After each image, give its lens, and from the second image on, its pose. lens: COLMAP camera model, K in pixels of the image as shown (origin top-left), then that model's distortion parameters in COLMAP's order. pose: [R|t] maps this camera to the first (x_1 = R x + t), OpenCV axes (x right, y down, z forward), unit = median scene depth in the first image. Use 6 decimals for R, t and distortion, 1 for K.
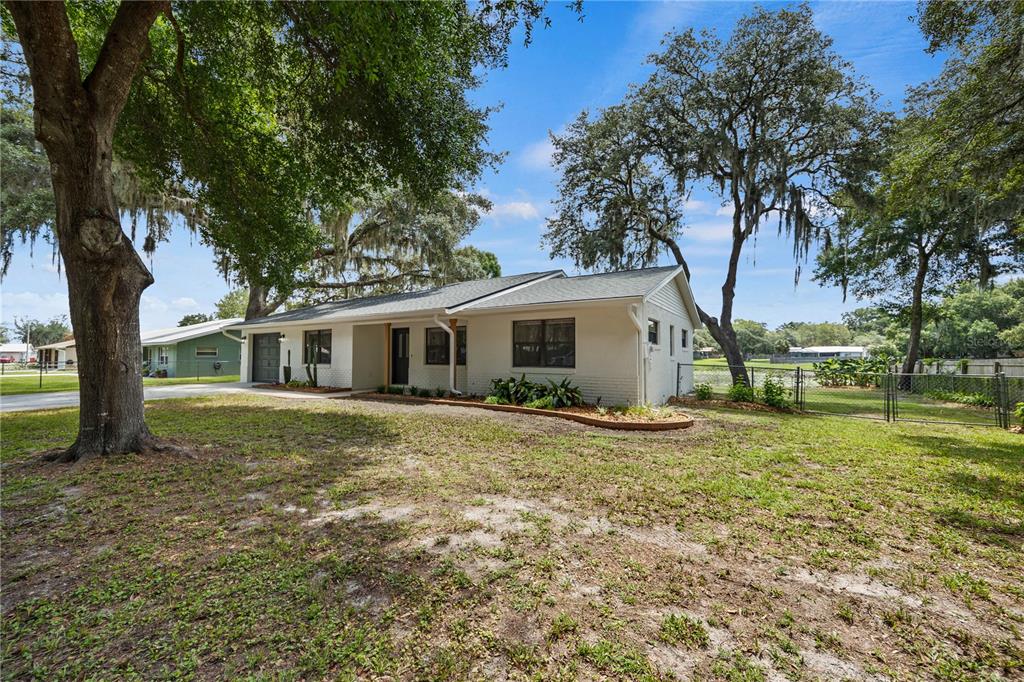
lens RADIAL K [[406.9, 0, 512.7], [0, 406.9, 337.7], [0, 0, 1]] dist [0.000400, -0.000551]
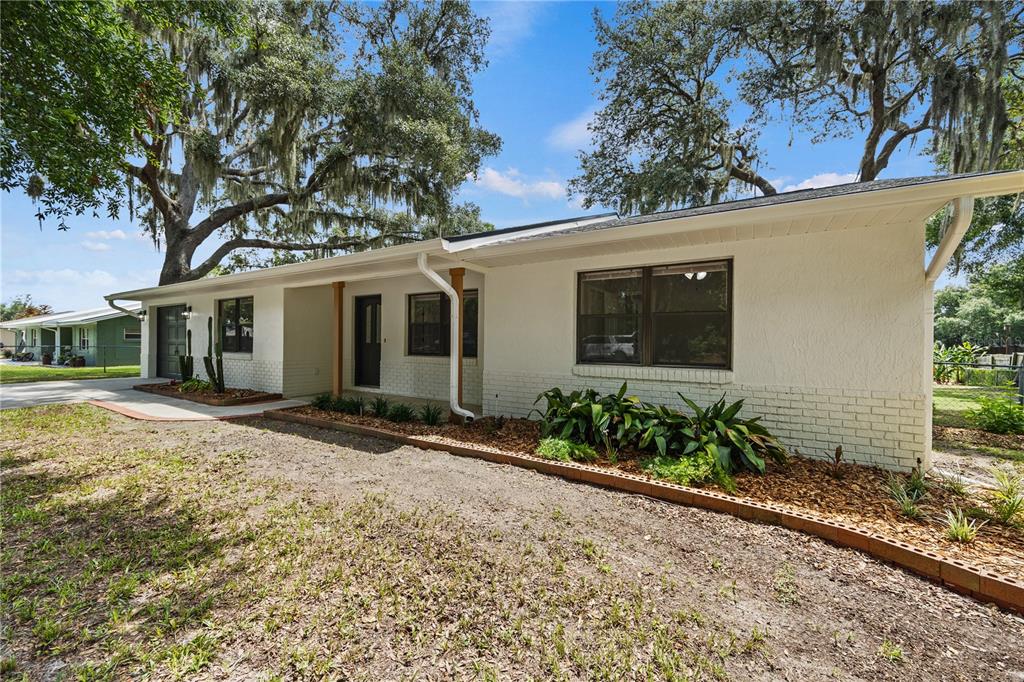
lens RADIAL K [[406.9, 0, 512.7], [0, 406.9, 341.7], [0, 0, 1]] dist [0.000400, -0.000551]
pose [[0.999871, 0.007134, 0.014377, -0.064654], [-0.007761, 0.999000, 0.044032, 0.017592], [-0.014049, -0.044138, 0.998927, 0.378181]]
